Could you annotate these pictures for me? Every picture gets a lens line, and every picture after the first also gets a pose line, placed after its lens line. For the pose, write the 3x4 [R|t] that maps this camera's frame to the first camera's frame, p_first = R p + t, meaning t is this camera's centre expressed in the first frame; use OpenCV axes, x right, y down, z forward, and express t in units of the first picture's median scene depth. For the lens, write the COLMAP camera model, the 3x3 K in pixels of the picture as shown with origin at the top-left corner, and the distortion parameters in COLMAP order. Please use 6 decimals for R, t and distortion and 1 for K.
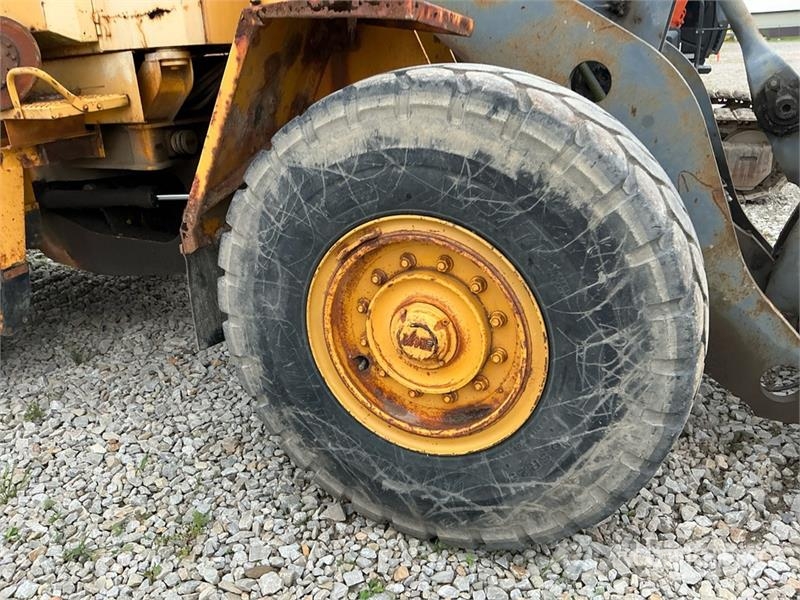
lens RADIAL K [[667.3, 0, 394.2], [0, 667.3, 299.7], [0, 0, 1]] dist [0.092966, -0.186328]
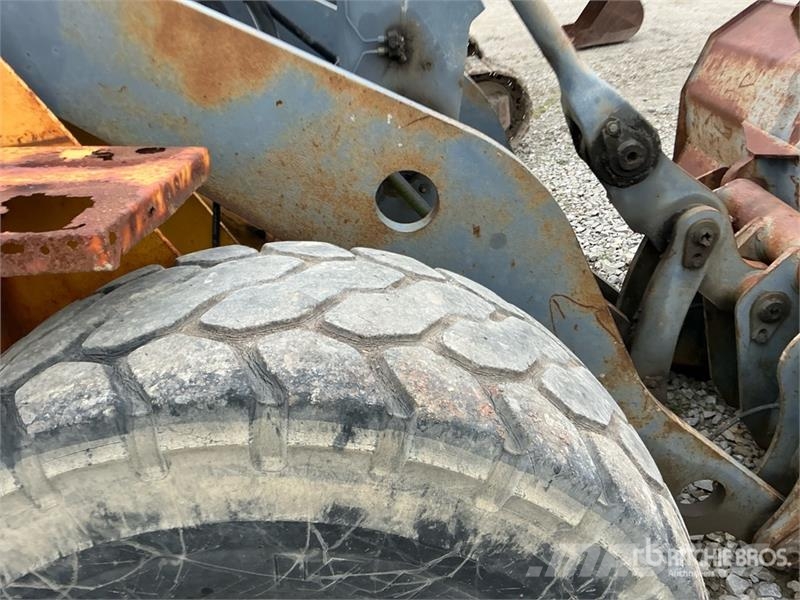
lens RADIAL K [[663.5, 0, 397.5], [0, 663.5, 303.2], [0, 0, 1]] dist [0.153608, -0.315960]
pose [[0.896006, -0.281300, 0.343573, 0.037925], [0.241859, 0.958066, 0.153671, -0.422031], [-0.372393, -0.054594, 0.926468, 0.509177]]
